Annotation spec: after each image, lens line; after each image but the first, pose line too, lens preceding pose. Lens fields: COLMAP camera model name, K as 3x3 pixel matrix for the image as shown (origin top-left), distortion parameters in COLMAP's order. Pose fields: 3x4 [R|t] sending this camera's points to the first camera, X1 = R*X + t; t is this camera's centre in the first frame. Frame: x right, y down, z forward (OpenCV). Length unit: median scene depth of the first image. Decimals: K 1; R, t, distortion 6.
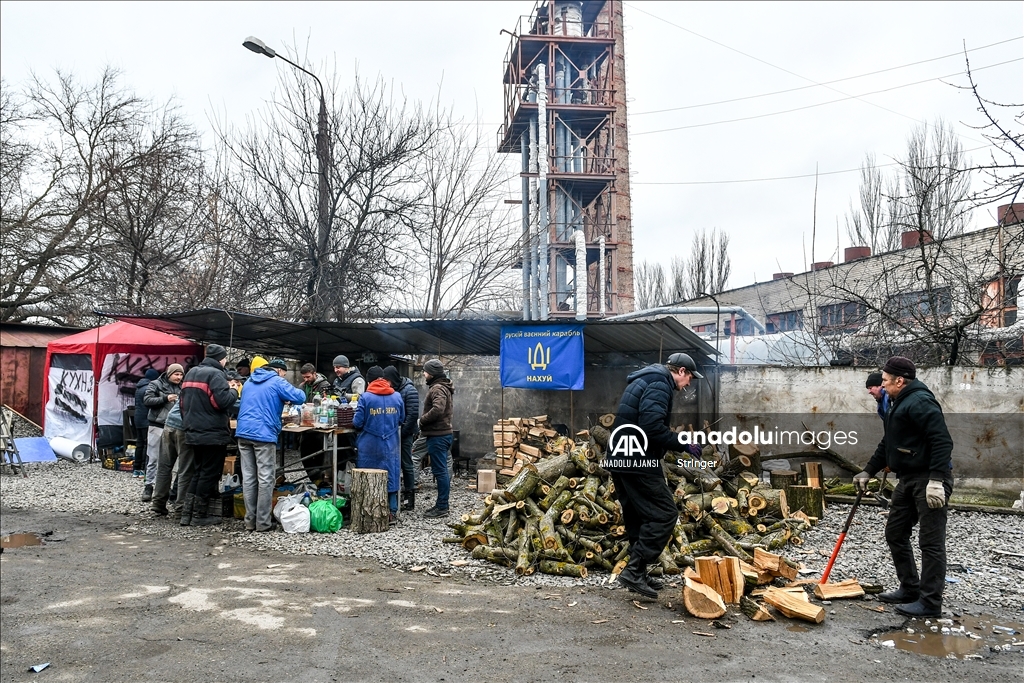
lens RADIAL K [[822.5, 0, 499.9], [0, 822.5, 341.4], [0, 0, 1]] dist [-0.010523, -0.006026]
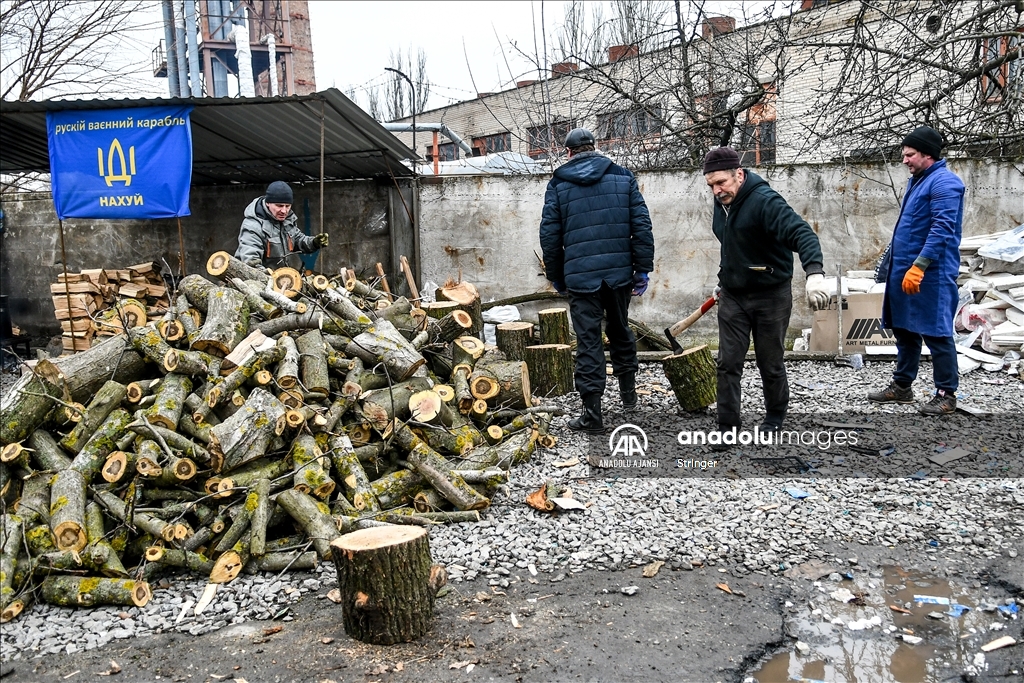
lens RADIAL K [[875.6, 0, 544.6], [0, 875.6, 327.9], [0, 0, 1]] dist [-0.011782, -0.009551]
pose [[0.921832, -0.081976, 0.378821, 0.092857], [0.017109, 0.985031, 0.171524, 0.036398], [-0.387211, -0.151635, 0.909436, 0.330863]]
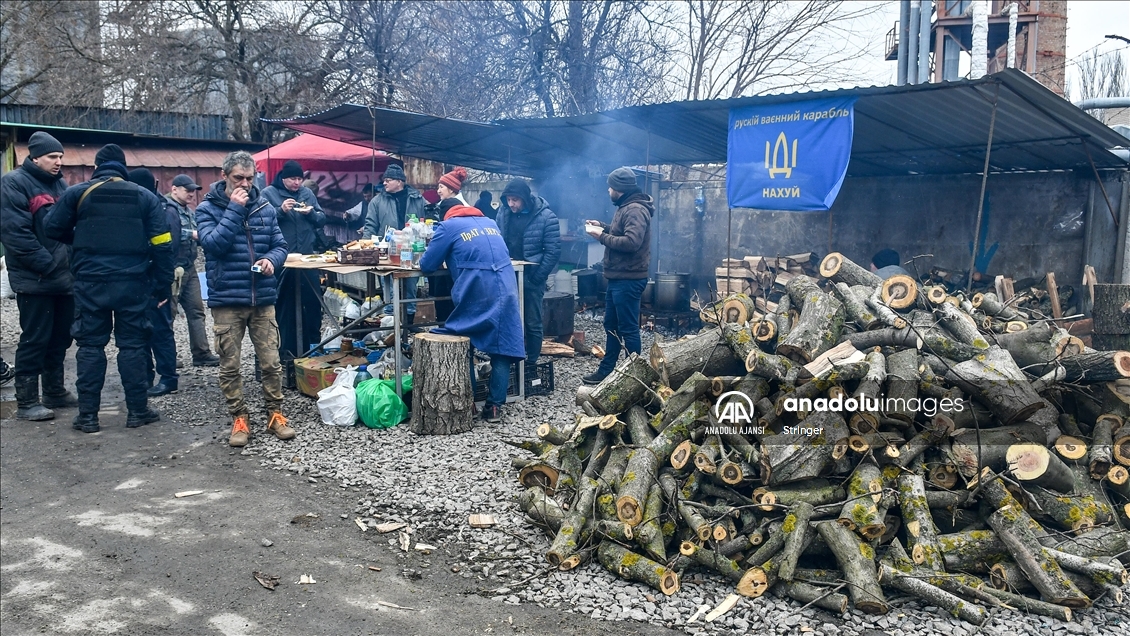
lens RADIAL K [[891.9, 0, 557.3], [0, 891.9, 332.4], [0, 0, 1]] dist [-0.009332, -0.007347]
pose [[0.933234, 0.045623, -0.356360, 0.148097], [0.019839, 0.983847, 0.177909, 0.029215], [0.358720, -0.173101, 0.917255, 0.354233]]
